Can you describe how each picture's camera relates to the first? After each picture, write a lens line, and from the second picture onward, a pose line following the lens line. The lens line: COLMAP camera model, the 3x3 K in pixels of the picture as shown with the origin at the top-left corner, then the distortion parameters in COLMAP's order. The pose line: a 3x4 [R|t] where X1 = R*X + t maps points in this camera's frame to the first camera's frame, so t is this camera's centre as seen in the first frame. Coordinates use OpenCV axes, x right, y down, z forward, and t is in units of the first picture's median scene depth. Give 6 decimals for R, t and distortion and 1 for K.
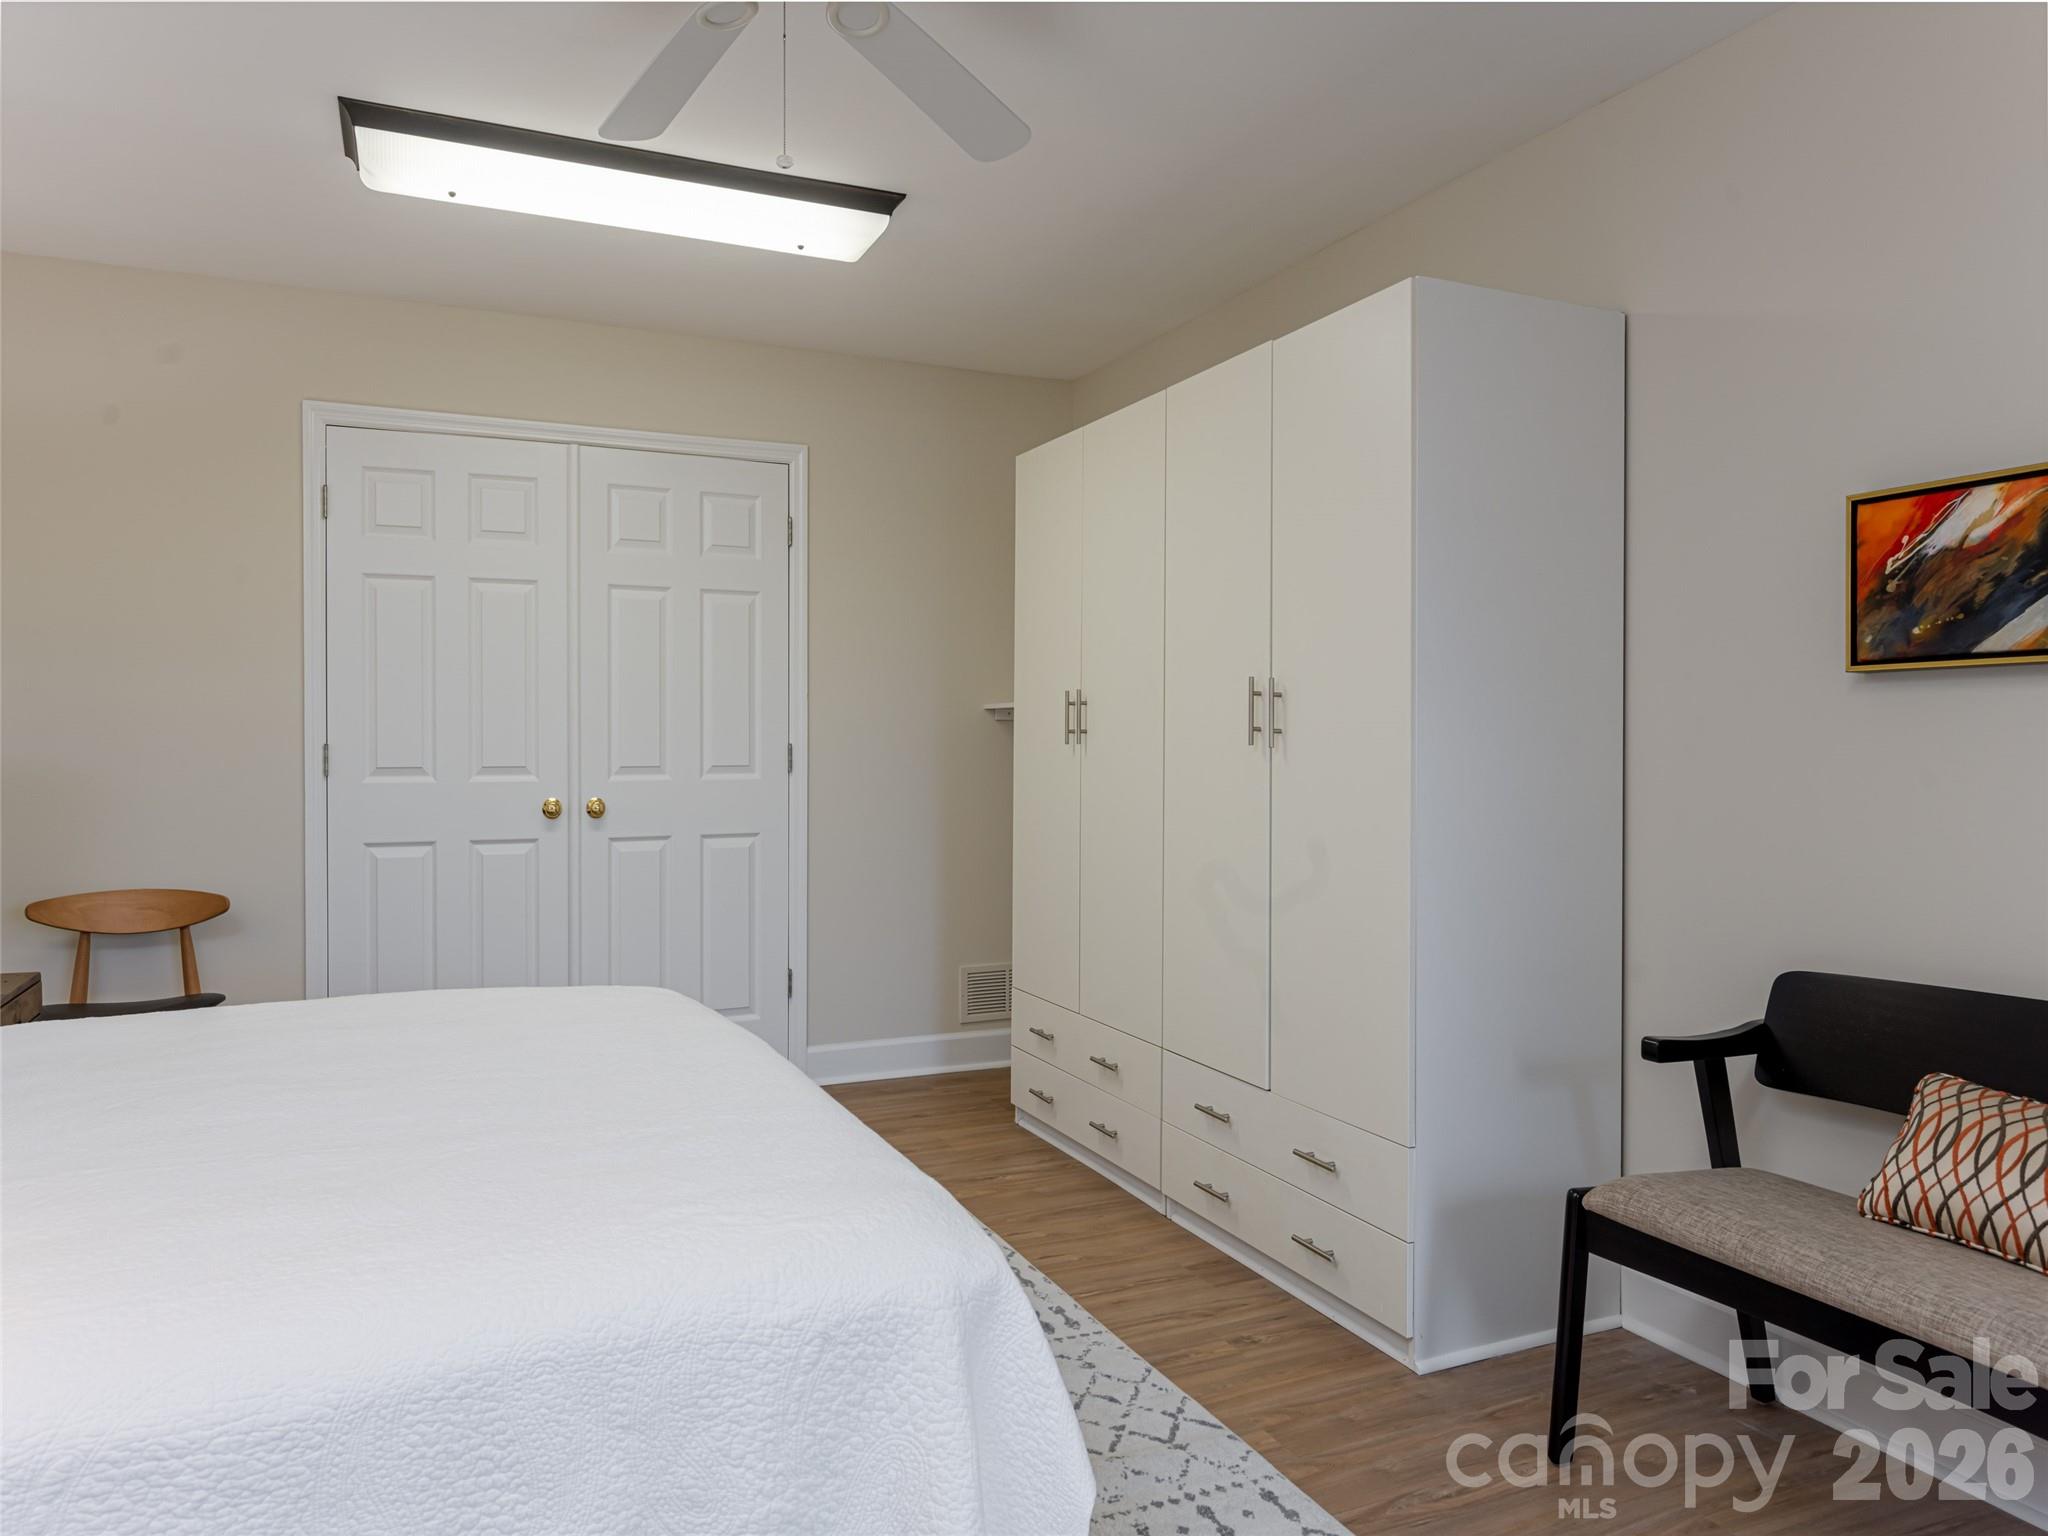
lens RADIAL K [[1333.3, 0, 1024.0], [0, 1333.3, 768.0], [0, 0, 1]] dist [-0.002412, -0.001208]
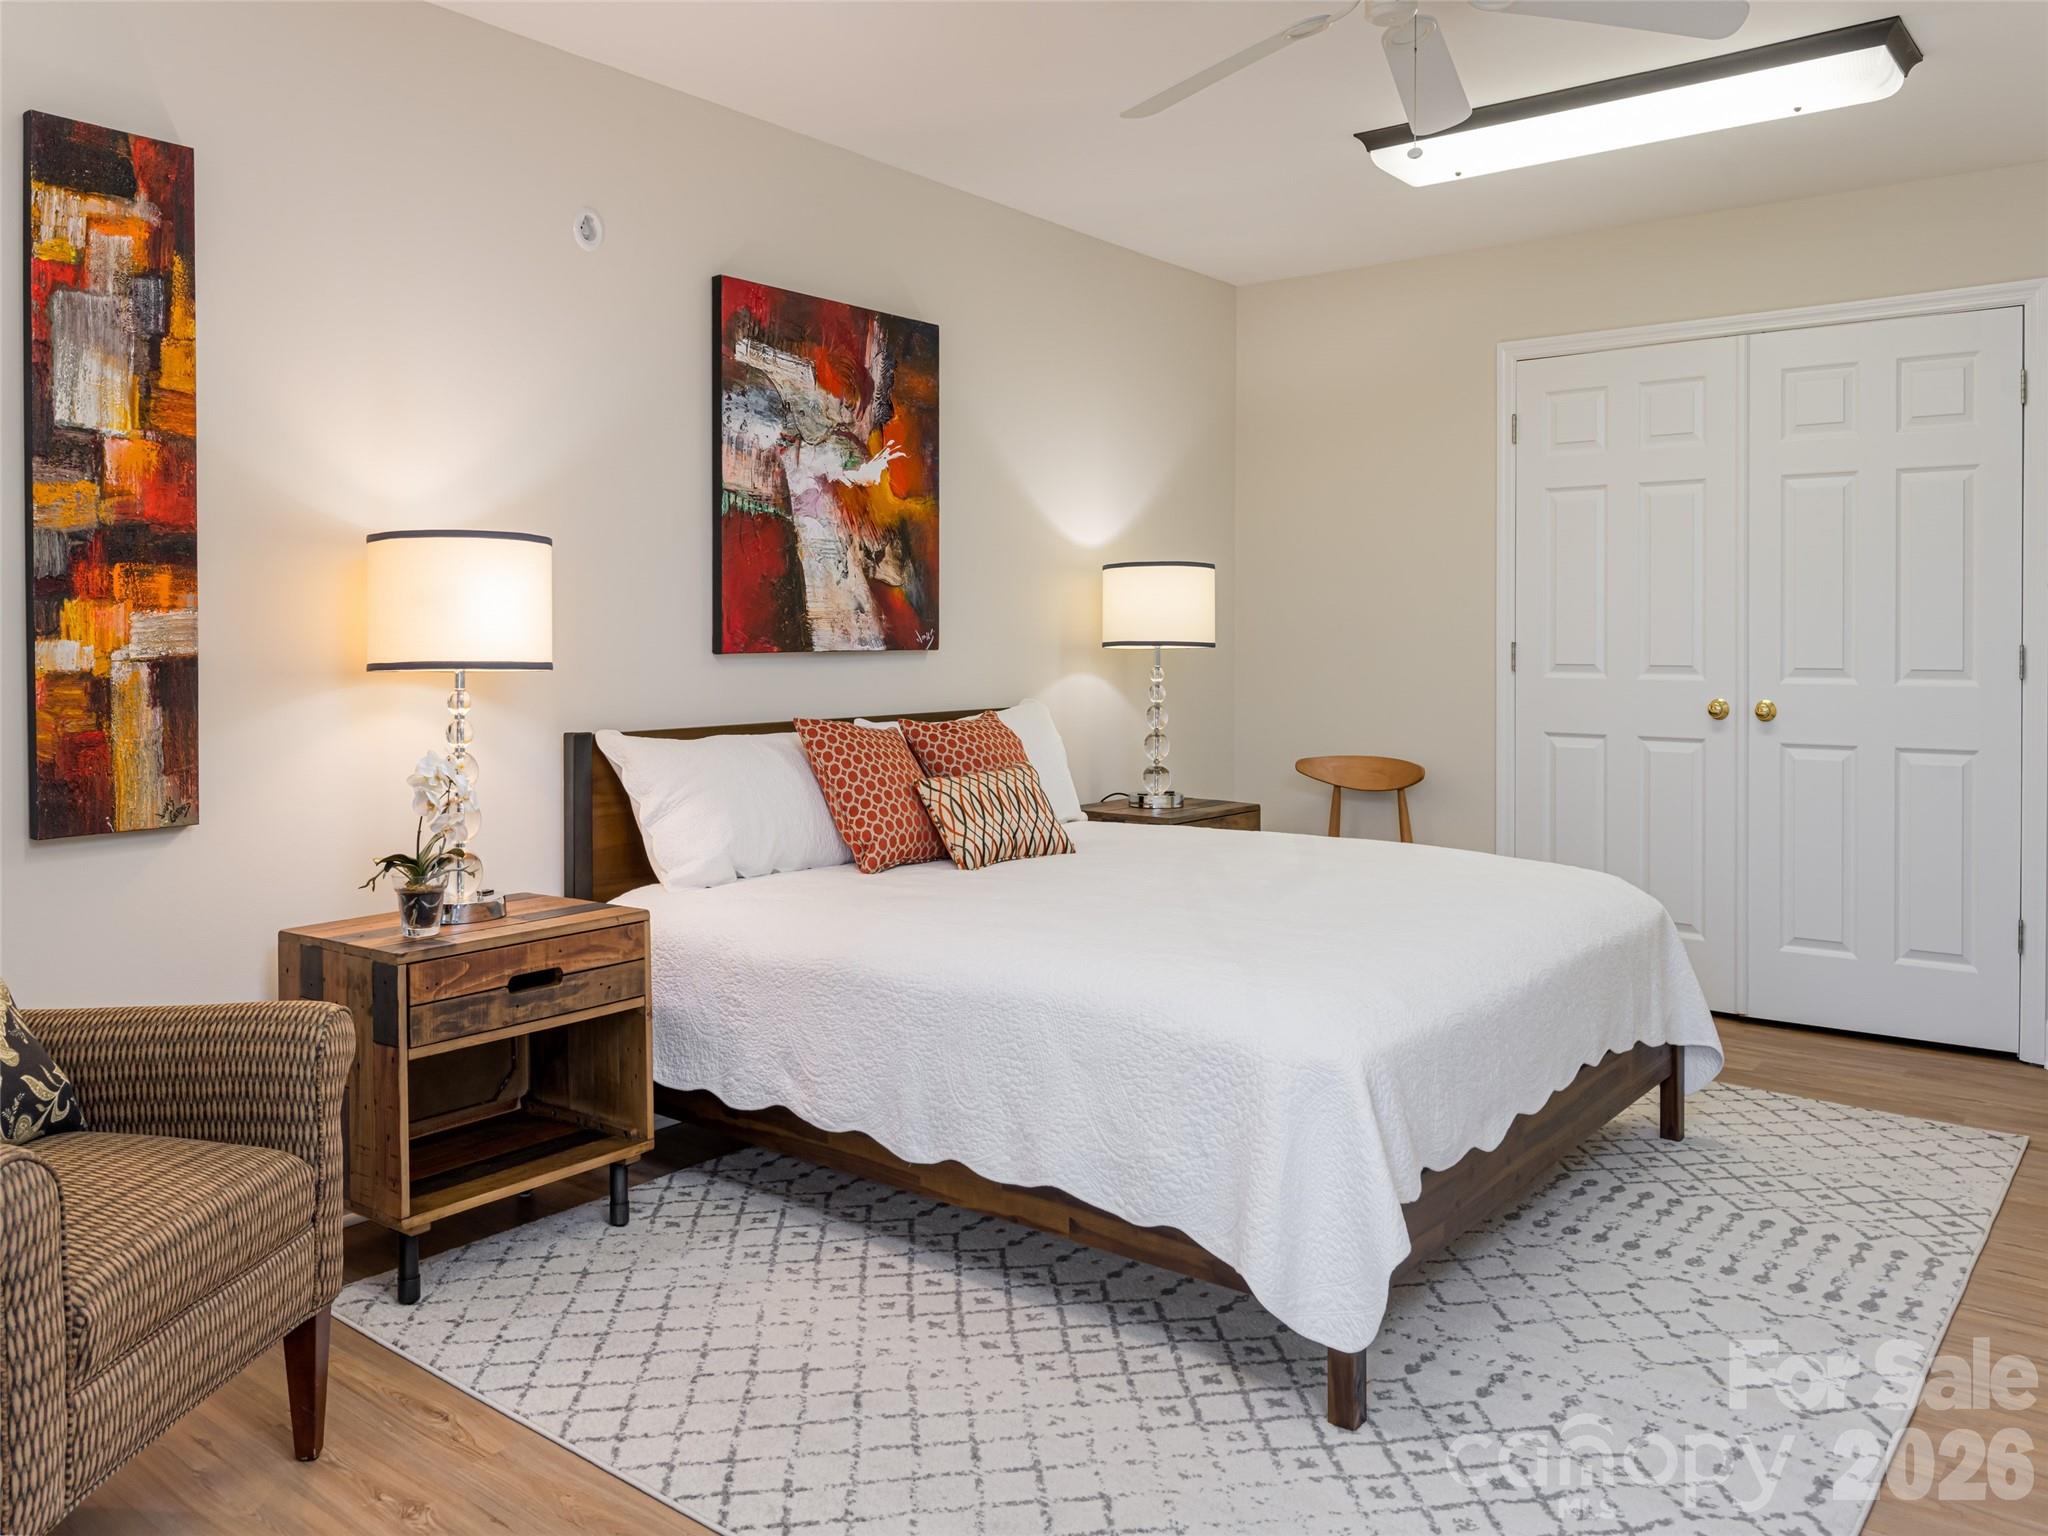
lens RADIAL K [[1474.3, 0, 1018.0], [0, 1474.3, 660.4], [0, 0, 1]] dist [0.006353, 0.004673]
pose [[0.501241, 0.016902, -0.865143, 0.334266], [-0.021067, 0.999751, 0.007326, -0.002724], [0.865051, 0.014554, 0.501472, 0.007043]]
